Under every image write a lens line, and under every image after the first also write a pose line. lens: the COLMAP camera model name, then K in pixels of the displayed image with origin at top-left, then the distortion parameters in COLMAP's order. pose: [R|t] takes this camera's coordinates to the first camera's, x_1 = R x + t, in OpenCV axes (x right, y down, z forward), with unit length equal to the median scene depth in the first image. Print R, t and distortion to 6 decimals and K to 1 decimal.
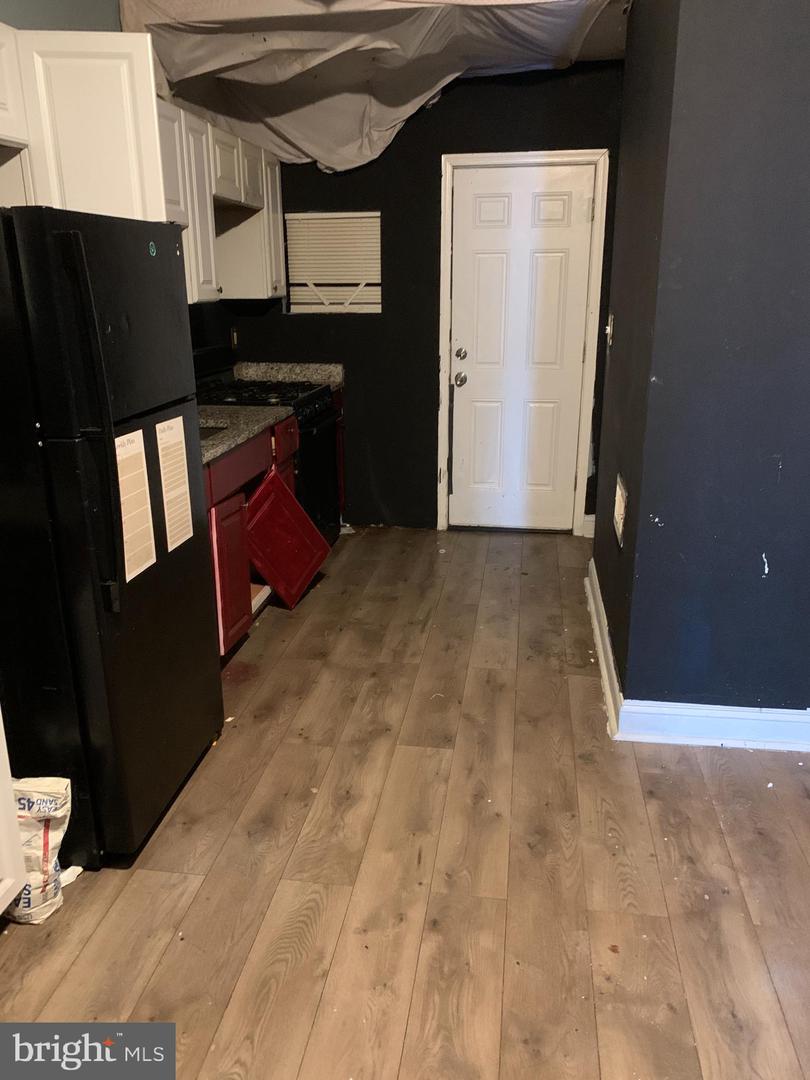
lens RADIAL K [[838.5, 0, 402.8], [0, 838.5, 567.2], [0, 0, 1]] dist [-0.005118, -0.001292]
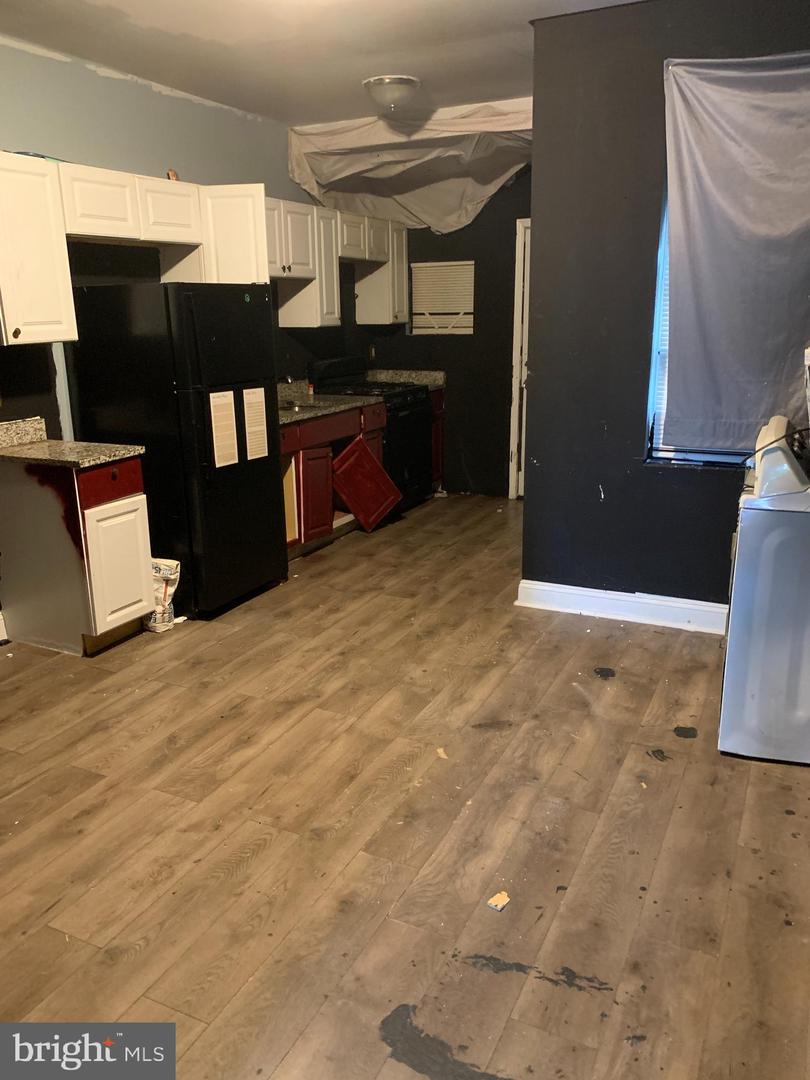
lens RADIAL K [[838.5, 0, 402.8], [0, 838.5, 567.2], [0, 0, 1]] dist [-0.005118, -0.001292]
pose [[0.955051, 0.083565, -0.284418, 0.384856], [-0.091207, 0.995738, -0.013707, 0.137725], [0.282061, 0.039032, 0.958602, -0.433882]]
